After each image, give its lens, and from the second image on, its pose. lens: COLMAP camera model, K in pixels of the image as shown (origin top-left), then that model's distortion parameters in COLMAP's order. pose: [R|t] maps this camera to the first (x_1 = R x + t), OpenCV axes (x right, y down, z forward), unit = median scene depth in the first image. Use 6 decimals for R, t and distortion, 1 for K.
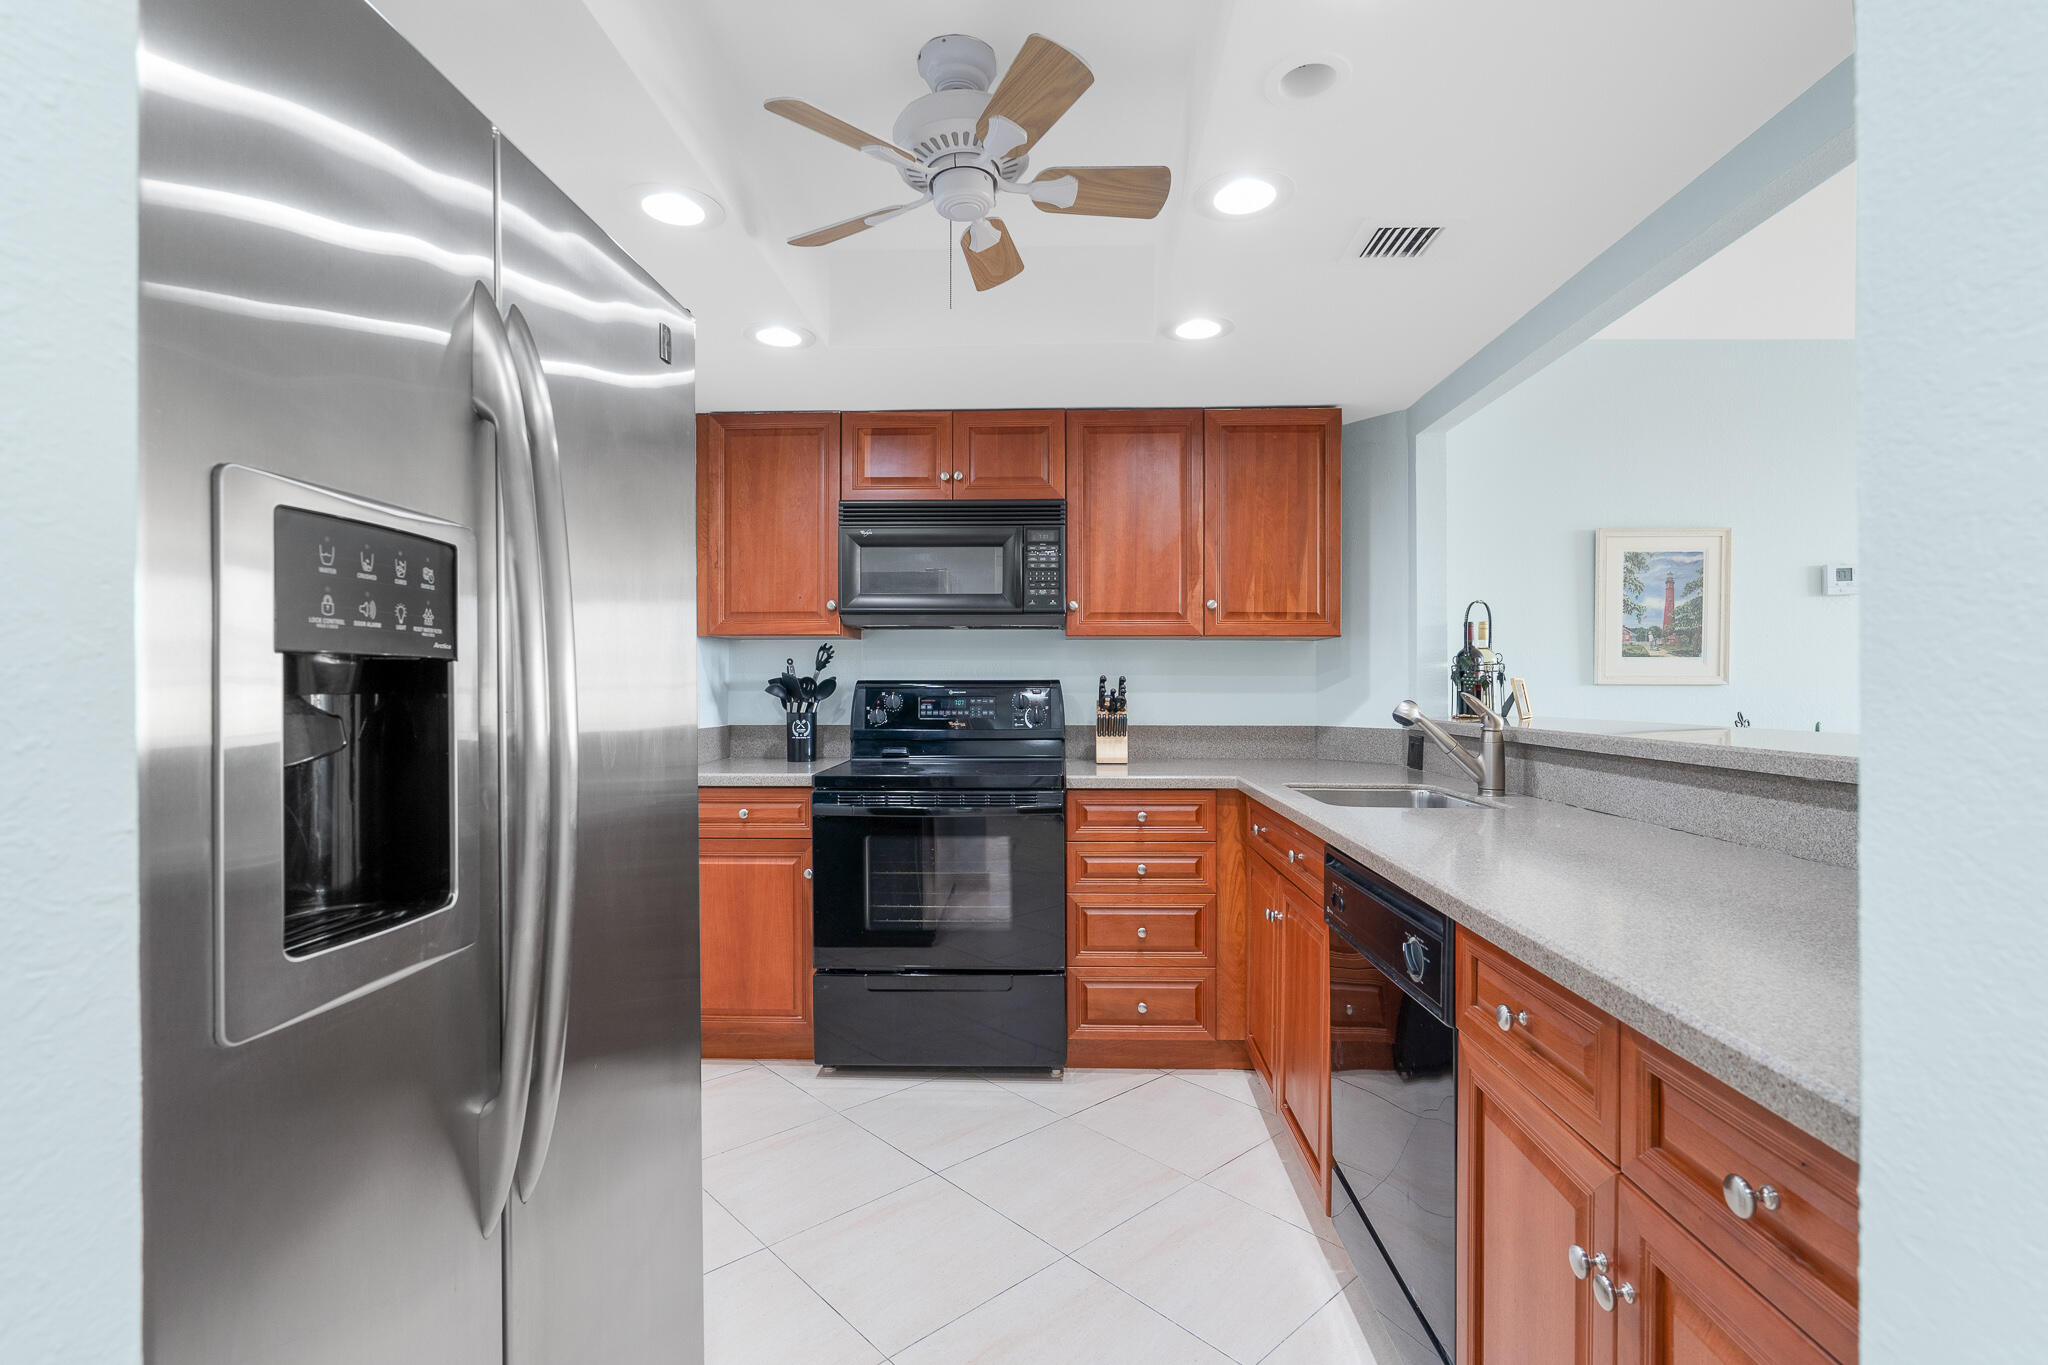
lens RADIAL K [[938.5, 0, 1021.0], [0, 938.5, 691.8], [0, 0, 1]] dist [-0.012716, 0.013254]
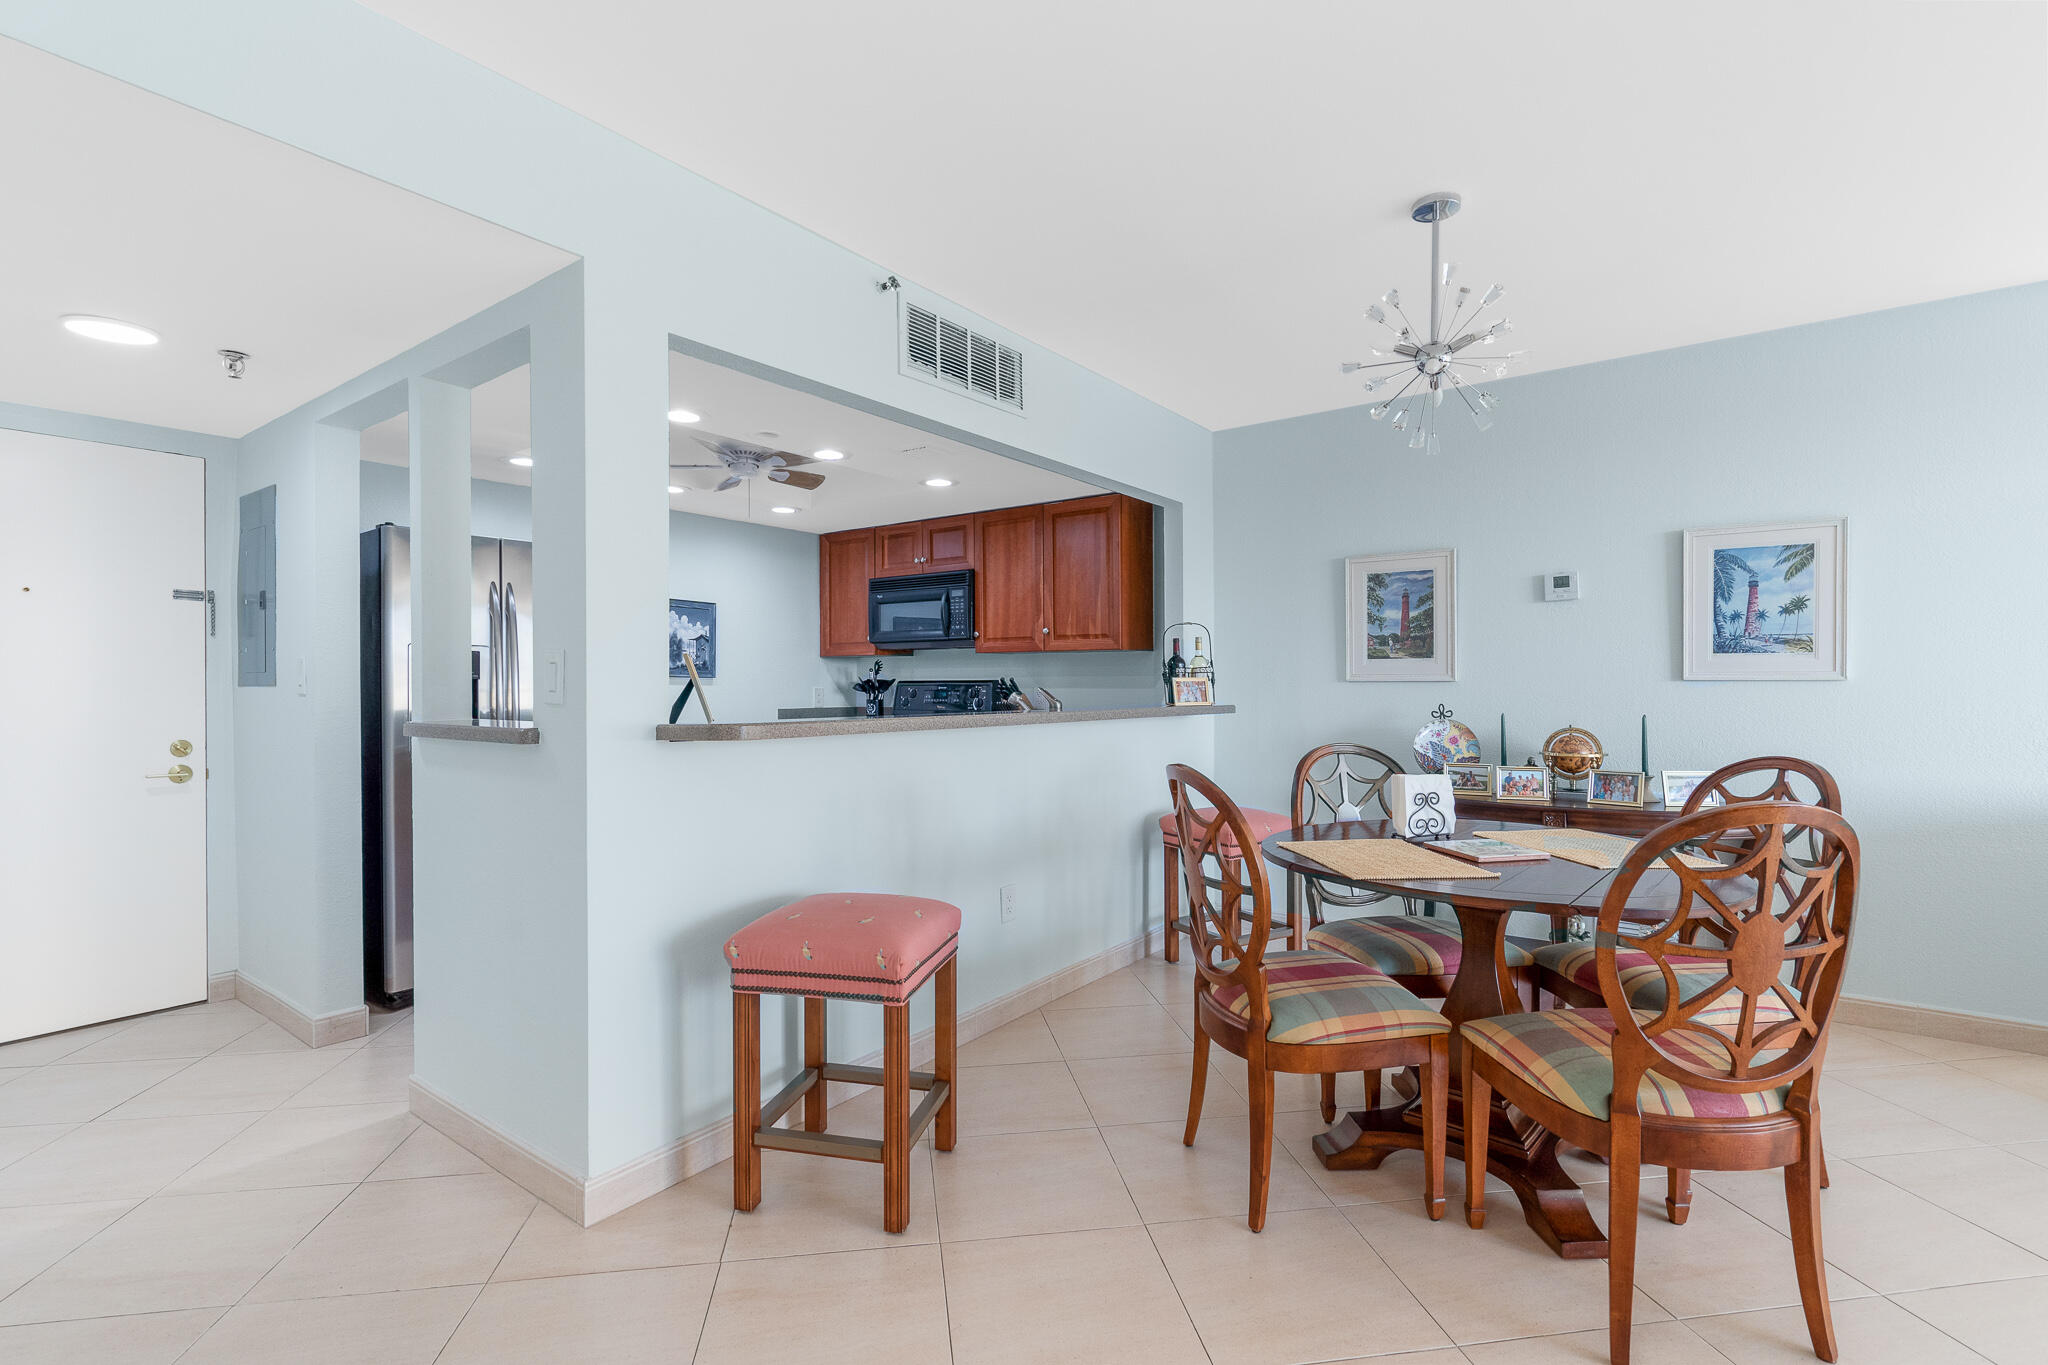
lens RADIAL K [[938.5, 0, 1021.0], [0, 938.5, 691.8], [0, 0, 1]] dist [-0.012716, 0.013254]
pose [[0.828073, 0.002287, -0.560616, 1.006349], [-0.000177, 0.999993, 0.003817, 0.001351], [0.560621, -0.003061, 0.828067, -0.294295]]
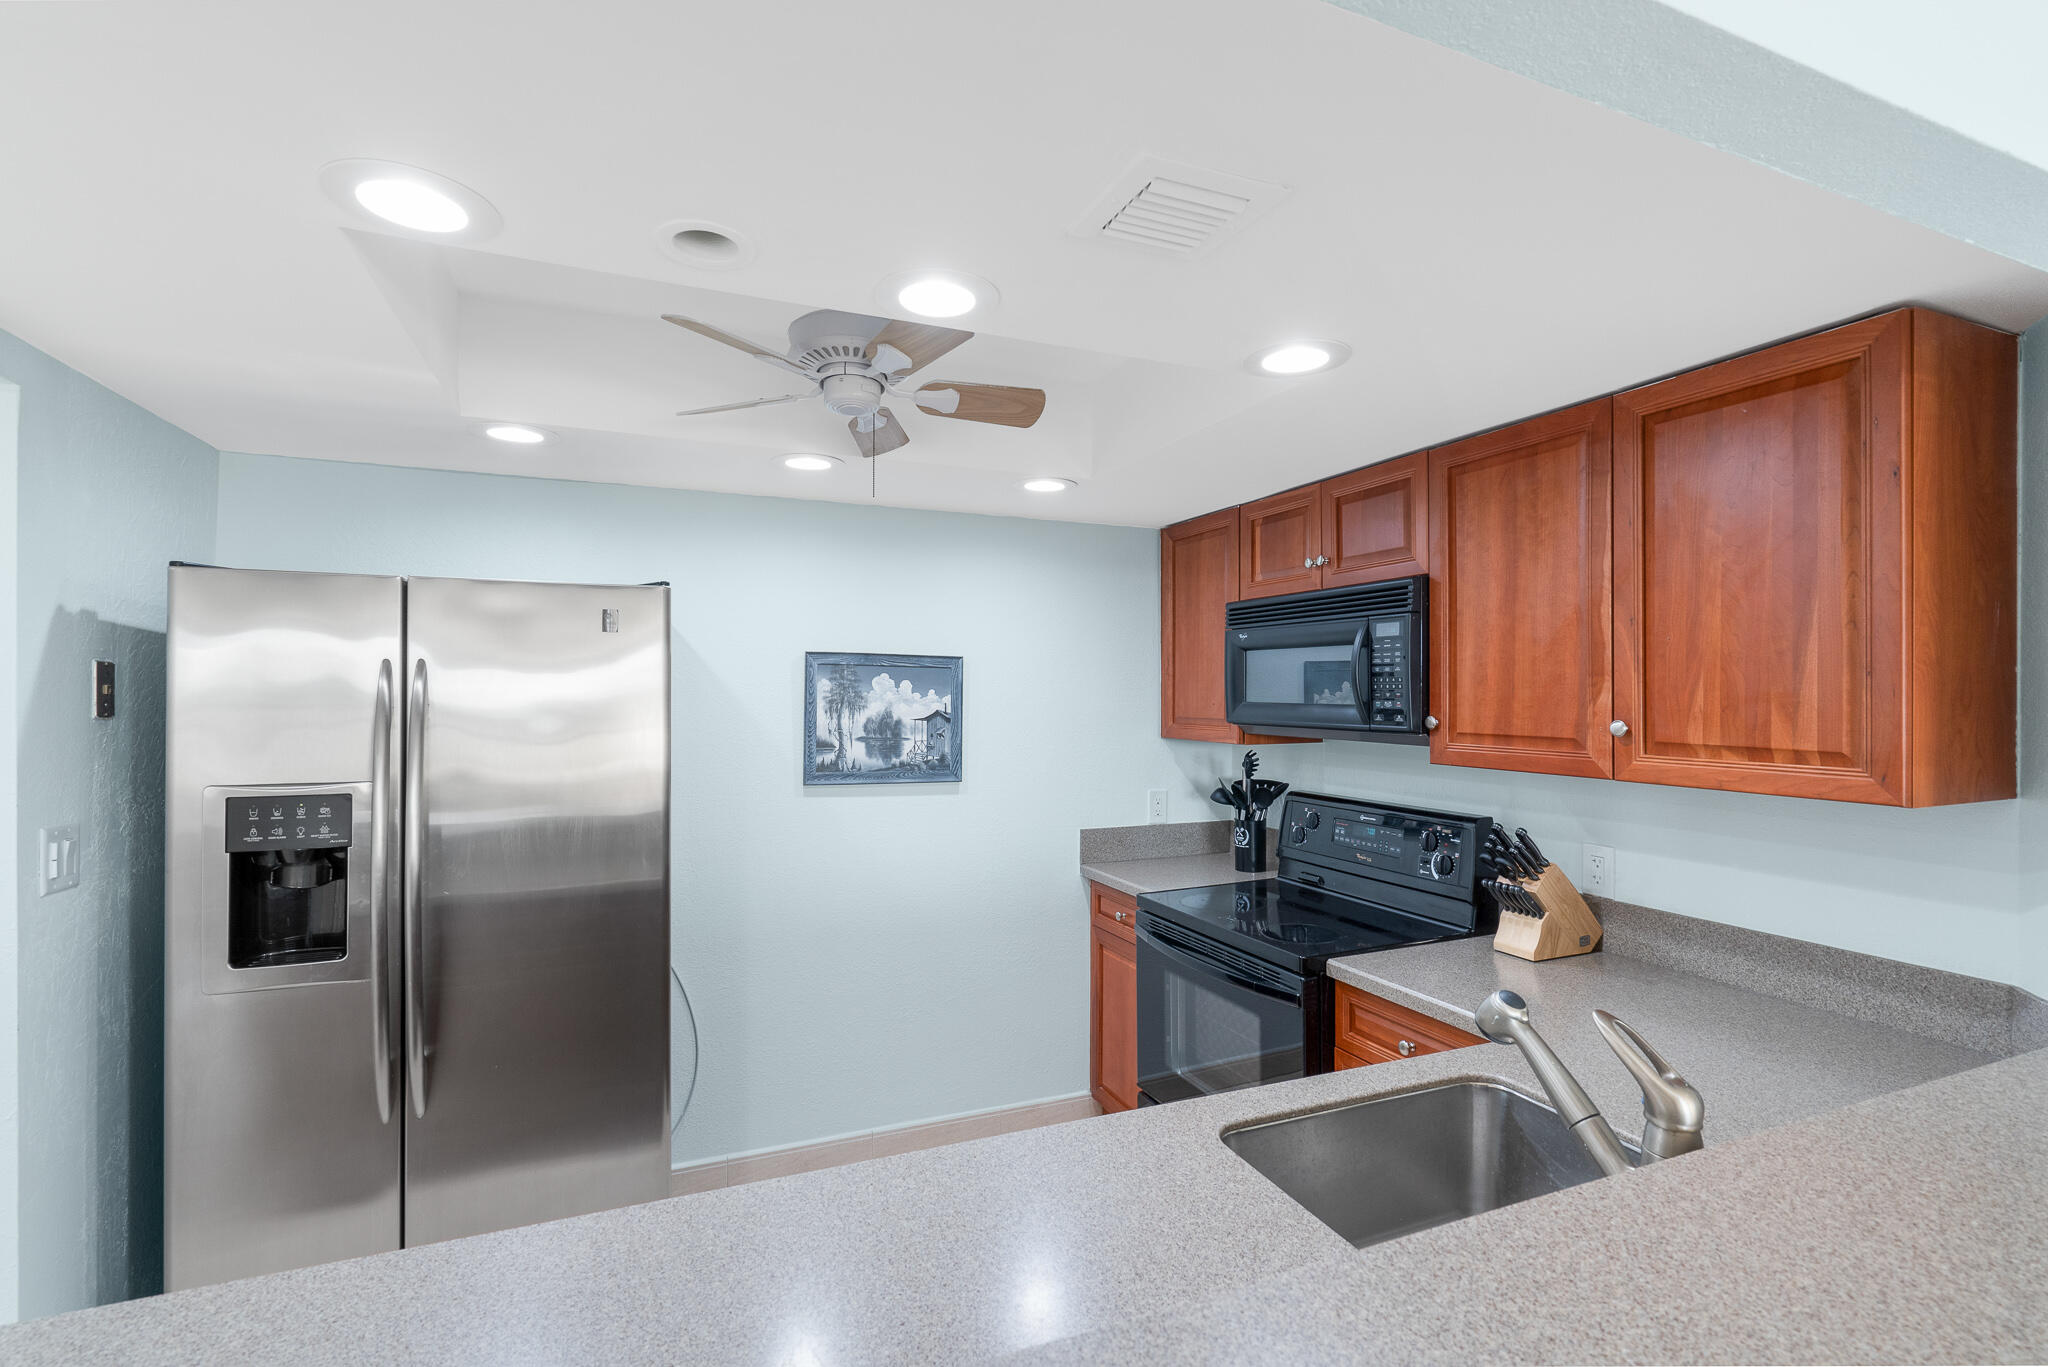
lens RADIAL K [[938.5, 0, 1021.0], [0, 938.5, 692.8], [0, 0, 1]] dist [-0.012716, 0.013254]
pose [[0.427169, 0.001065, -0.904171, 0.554697], [-0.006692, 0.999976, -0.001984, -0.108104], [0.904147, 0.006898, 0.427166, 0.401924]]
